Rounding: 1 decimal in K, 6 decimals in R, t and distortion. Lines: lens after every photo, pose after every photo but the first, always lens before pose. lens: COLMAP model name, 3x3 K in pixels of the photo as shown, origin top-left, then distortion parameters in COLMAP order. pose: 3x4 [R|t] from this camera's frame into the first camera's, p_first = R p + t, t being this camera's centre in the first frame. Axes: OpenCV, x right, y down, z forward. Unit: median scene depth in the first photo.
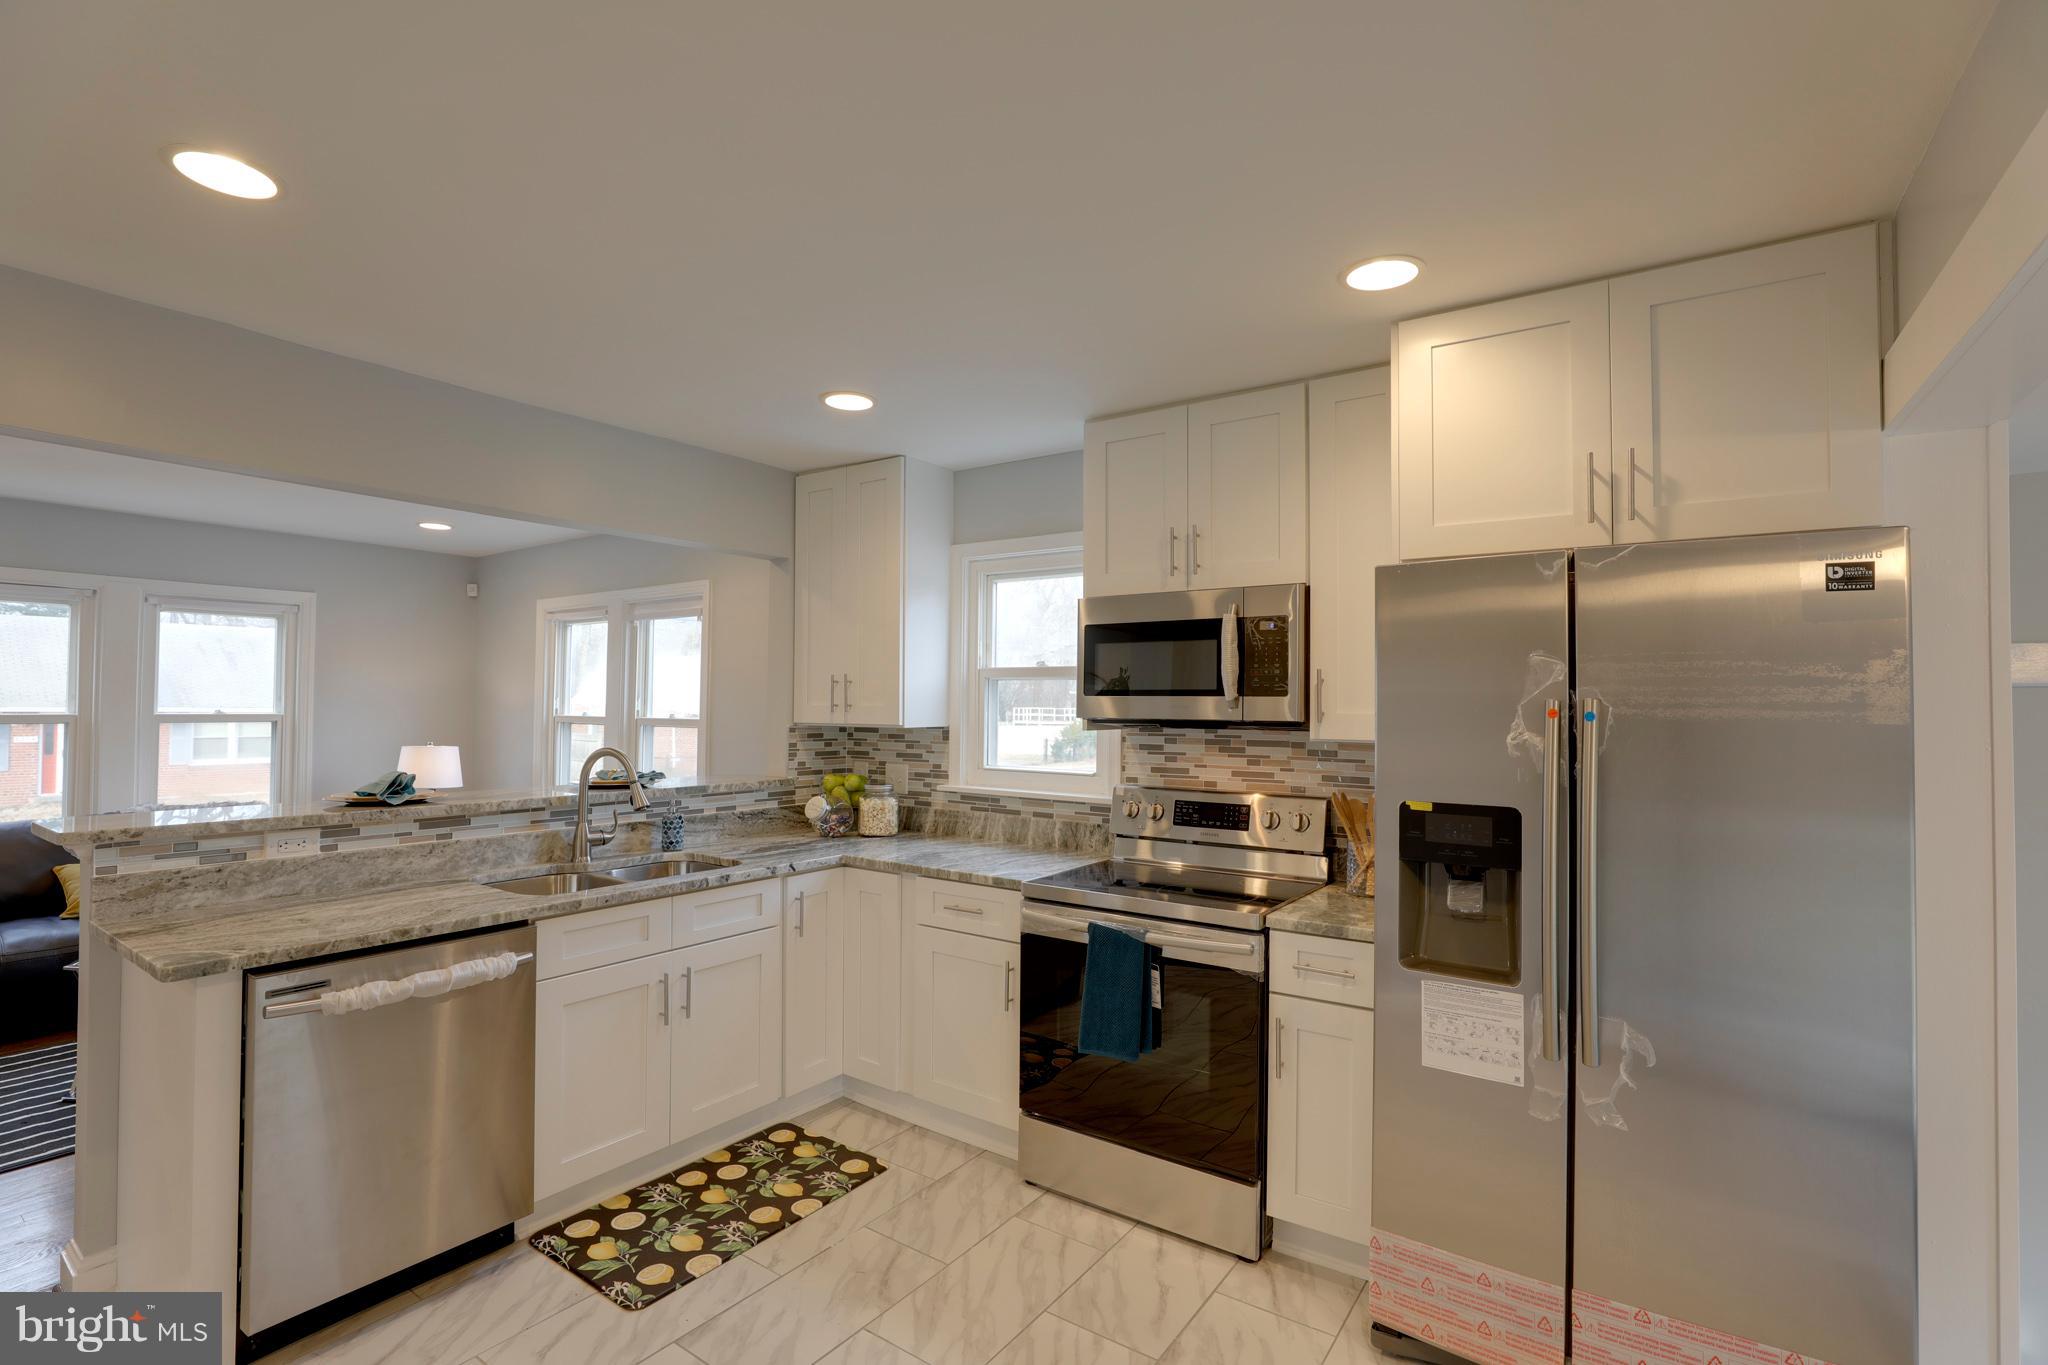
lens RADIAL K [[936.0, 0, 1029.1], [0, 936.0, 686.7], [0, 0, 1]] dist [-0.044107, 0.013634]
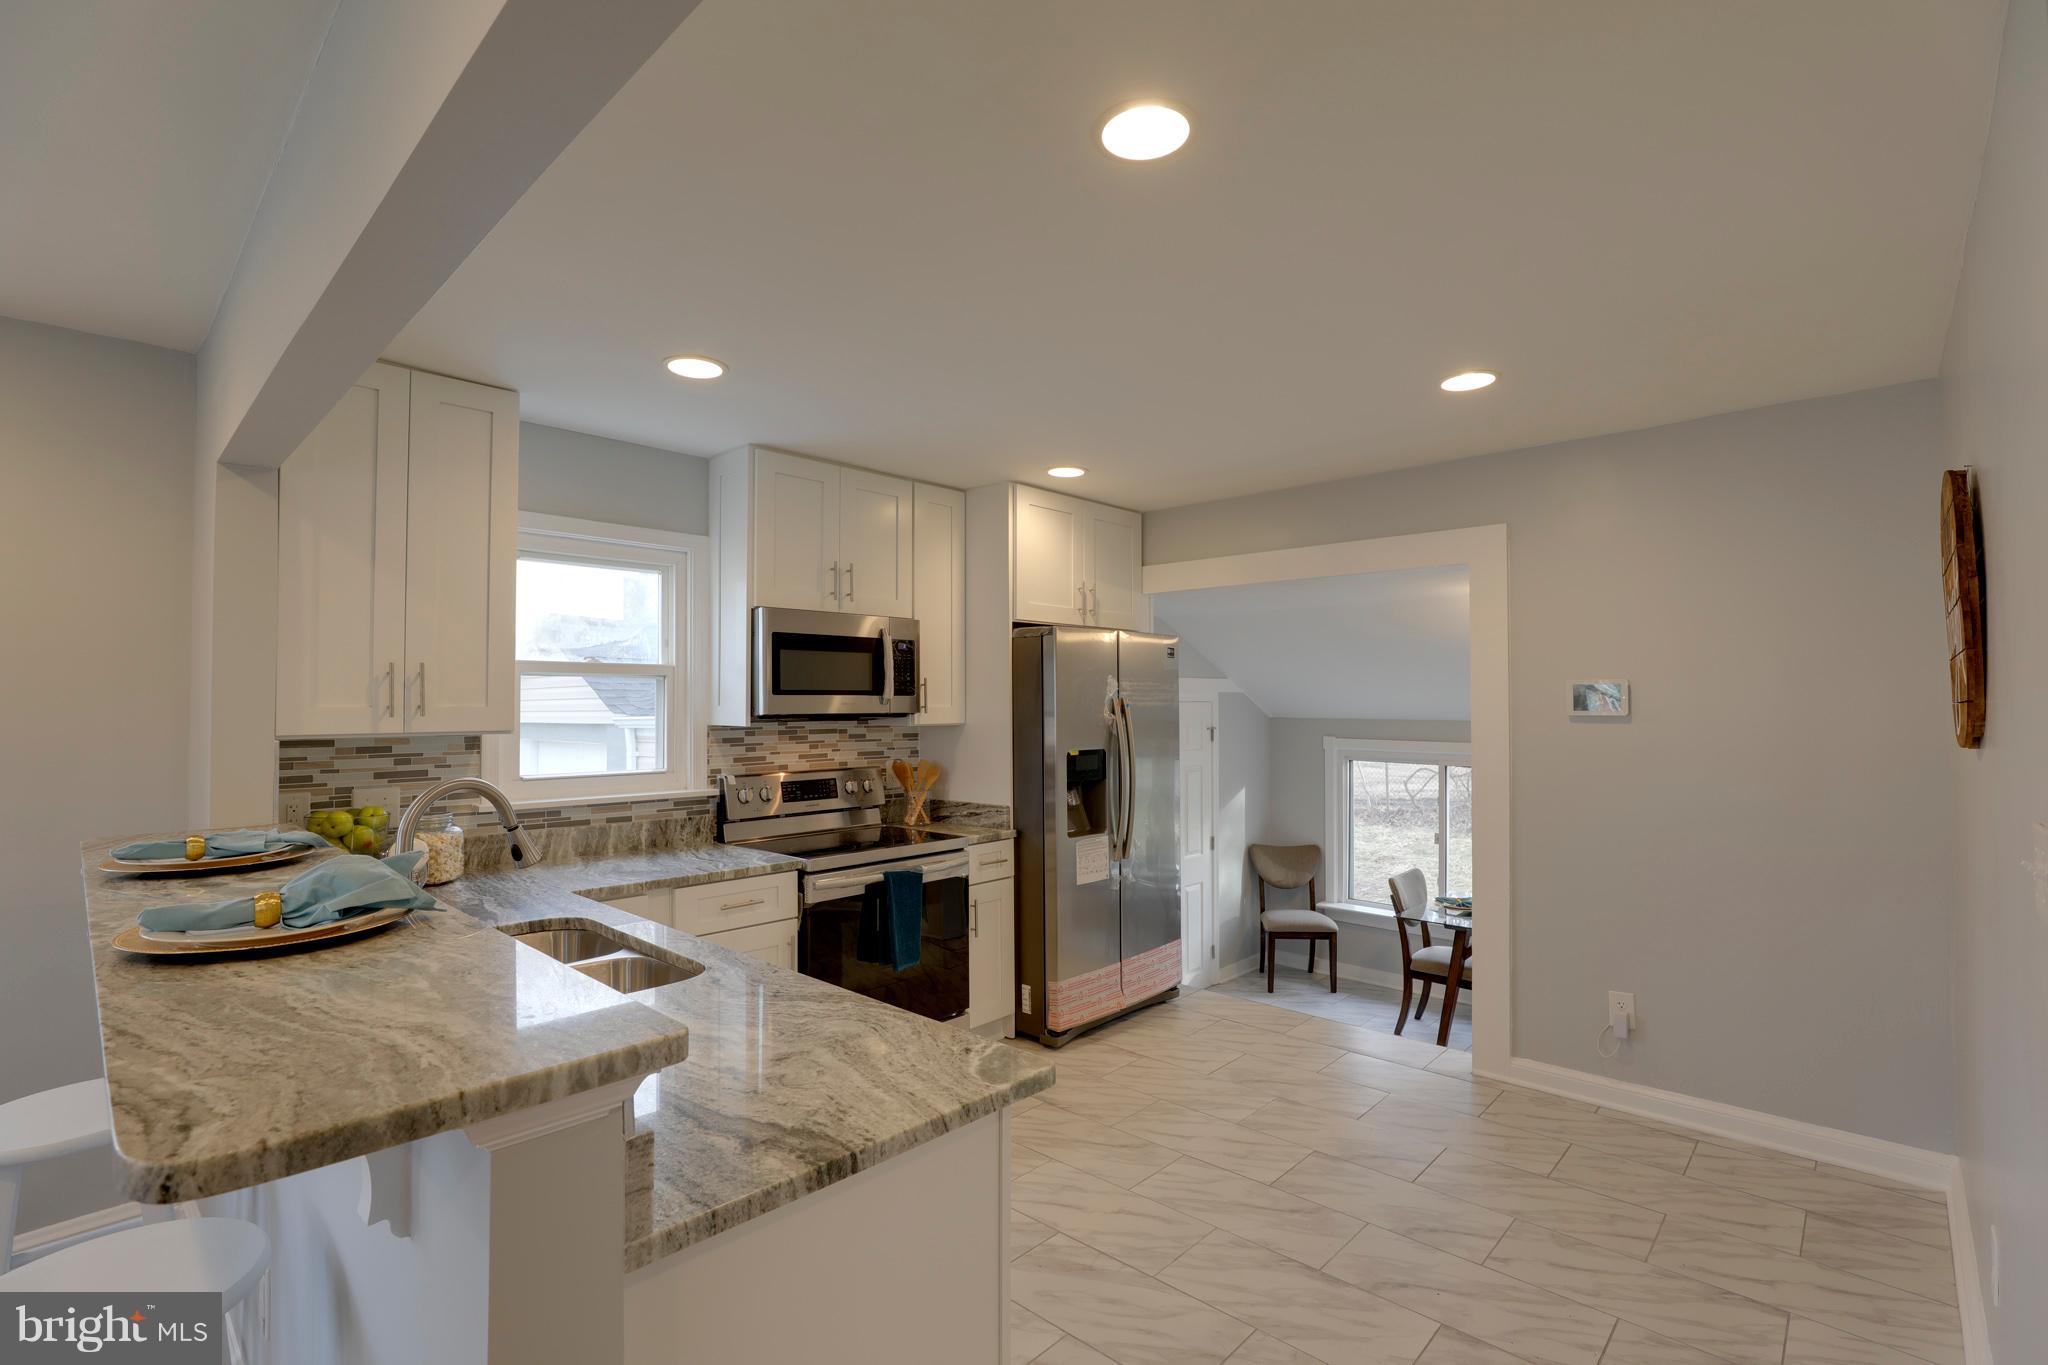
lens RADIAL K [[936.0, 0, 1029.1], [0, 936.0, 686.7], [0, 0, 1]] dist [-0.044107, 0.013634]
pose [[0.140968, 0.007512, 0.989986, -0.981031], [-0.016897, 0.999844, -0.005181, 0.000391], [-0.989870, -0.015997, 0.141073, 0.522451]]
